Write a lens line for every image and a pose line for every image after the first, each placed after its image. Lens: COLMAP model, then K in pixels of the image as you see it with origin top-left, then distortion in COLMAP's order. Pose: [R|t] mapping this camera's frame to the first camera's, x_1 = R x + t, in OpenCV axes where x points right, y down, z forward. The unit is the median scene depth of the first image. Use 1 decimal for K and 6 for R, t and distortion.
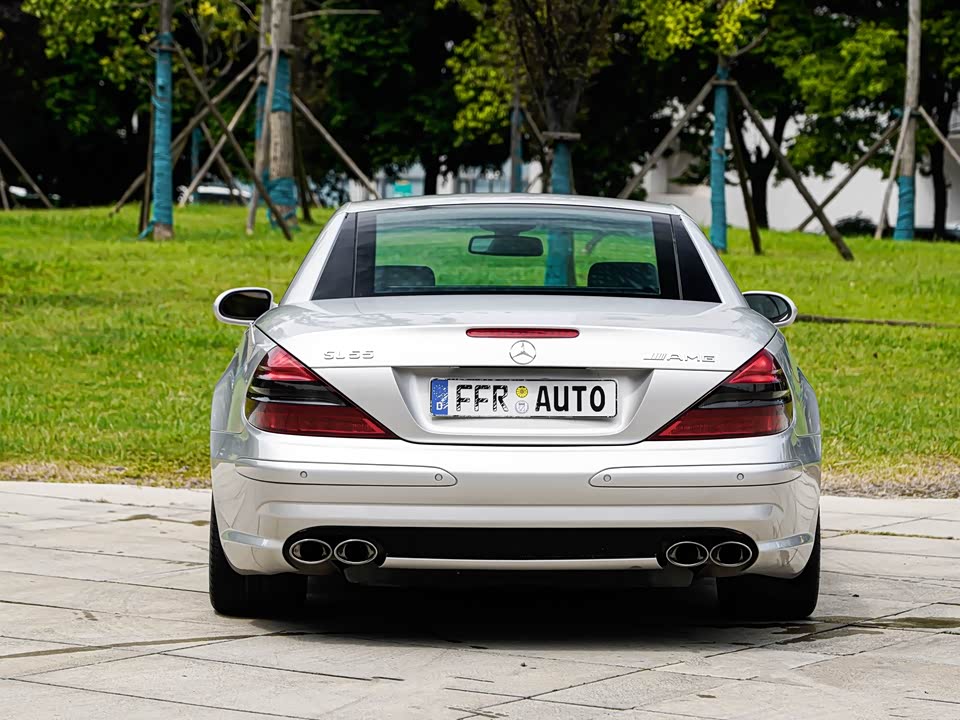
lens RADIAL K [[2963.6, 0, 481.9], [0, 2963.6, 360.1], [0, 0, 1]] dist [-0.020773, -0.157572]
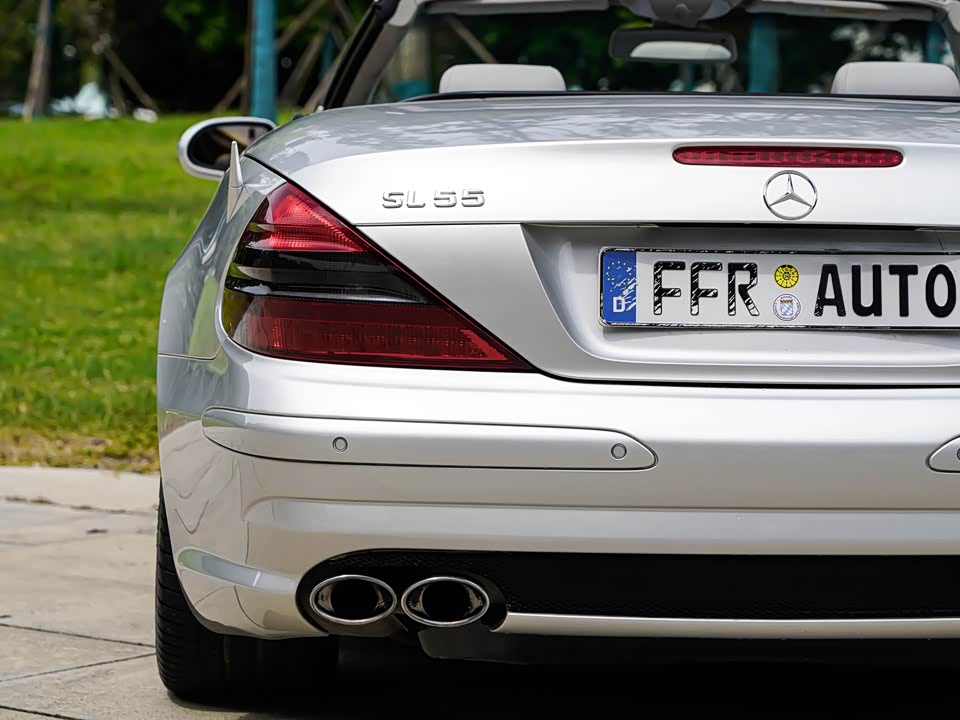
lens RADIAL K [[2229.5, 0, 480.8], [0, 2229.5, 361.3], [0, 0, 1]] dist [-0.069951, -0.013961]
pose [[0.999962, 0.003864, -0.007768, -0.034019], [-0.003788, 0.999945, 0.009736, 0.021310], [0.007805, -0.009706, 0.999922, 0.631510]]
